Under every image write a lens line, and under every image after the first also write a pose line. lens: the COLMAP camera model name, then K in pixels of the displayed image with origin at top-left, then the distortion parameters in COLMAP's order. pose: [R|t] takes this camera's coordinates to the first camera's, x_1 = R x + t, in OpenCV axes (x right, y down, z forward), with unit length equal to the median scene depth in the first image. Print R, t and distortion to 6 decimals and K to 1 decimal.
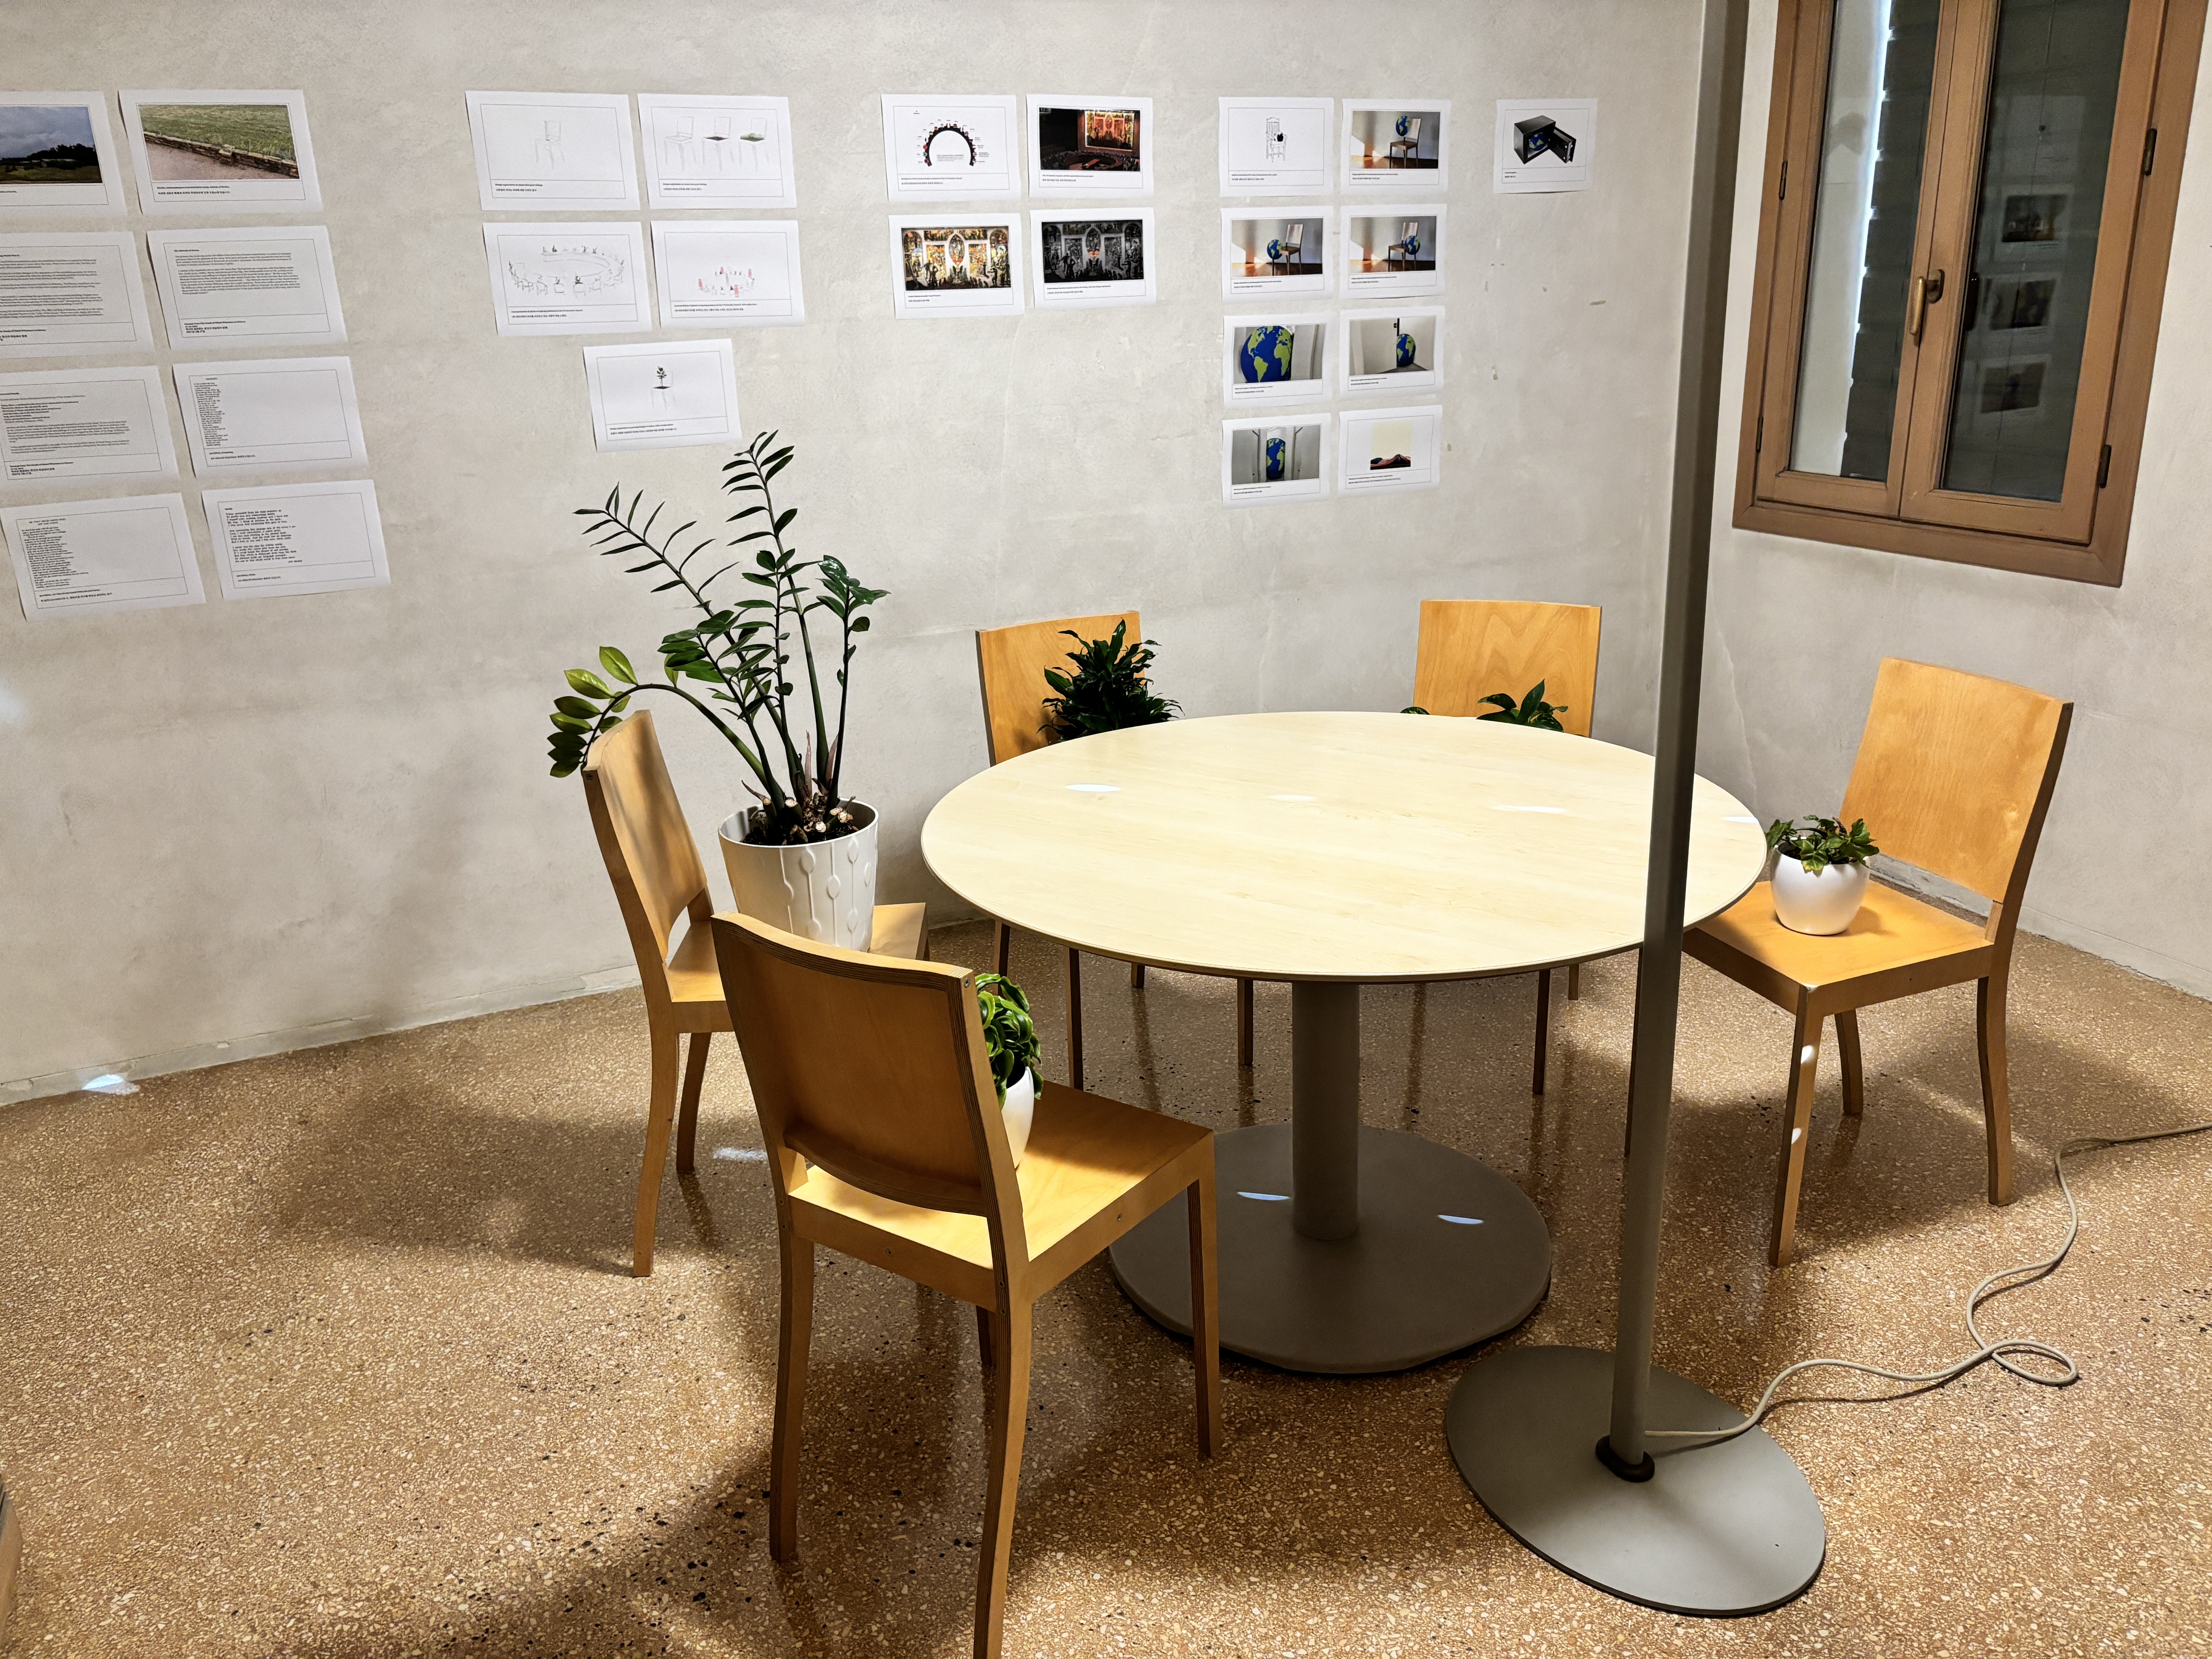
lens RADIAL K [[1676.4, 0, 1108.0], [0, 1676.4, 835.1], [0, 0, 1]] dist [0.006403, -0.001506]
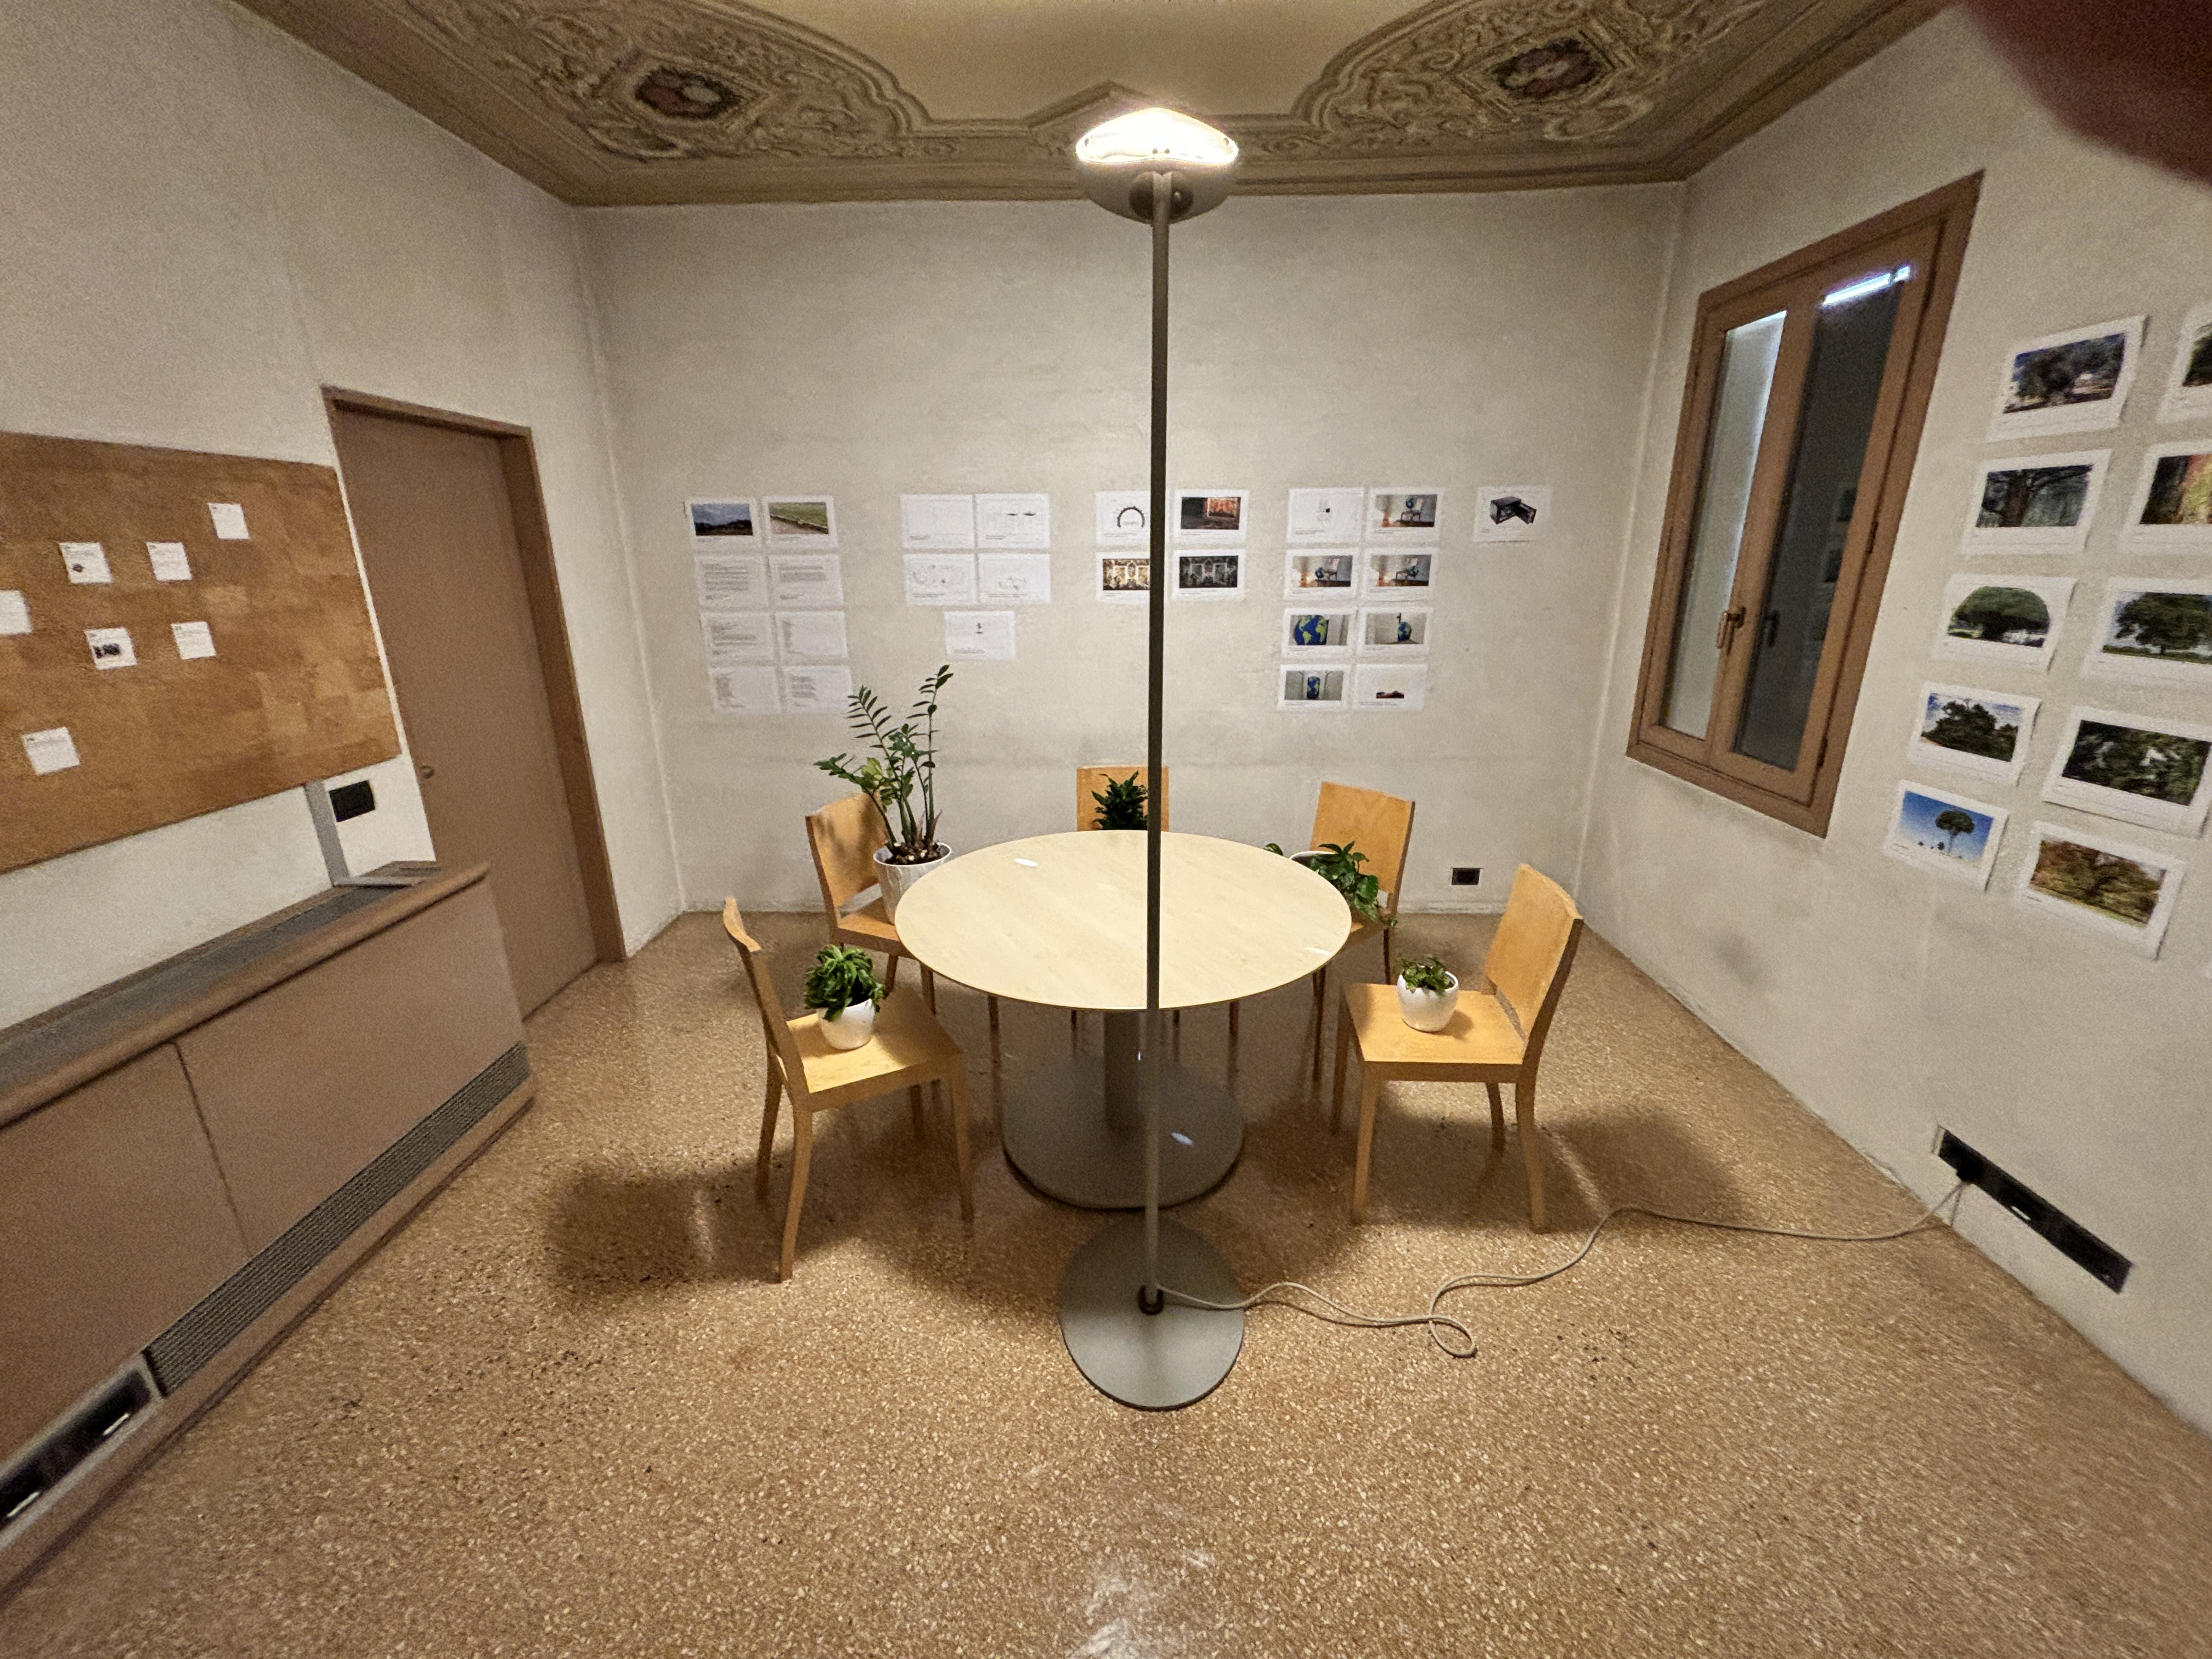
lens RADIAL K [[889.1, 0, 1103.7], [0, 889.1, 818.0], [0, 0, 1]] dist [0.014177, -0.000460]
pose [[0.901176, 0.149873, -0.406718, 0.333266], [-0.155812, 0.987610, 0.018693, -0.078198], [0.404480, 0.046526, 0.913363, 0.060329]]
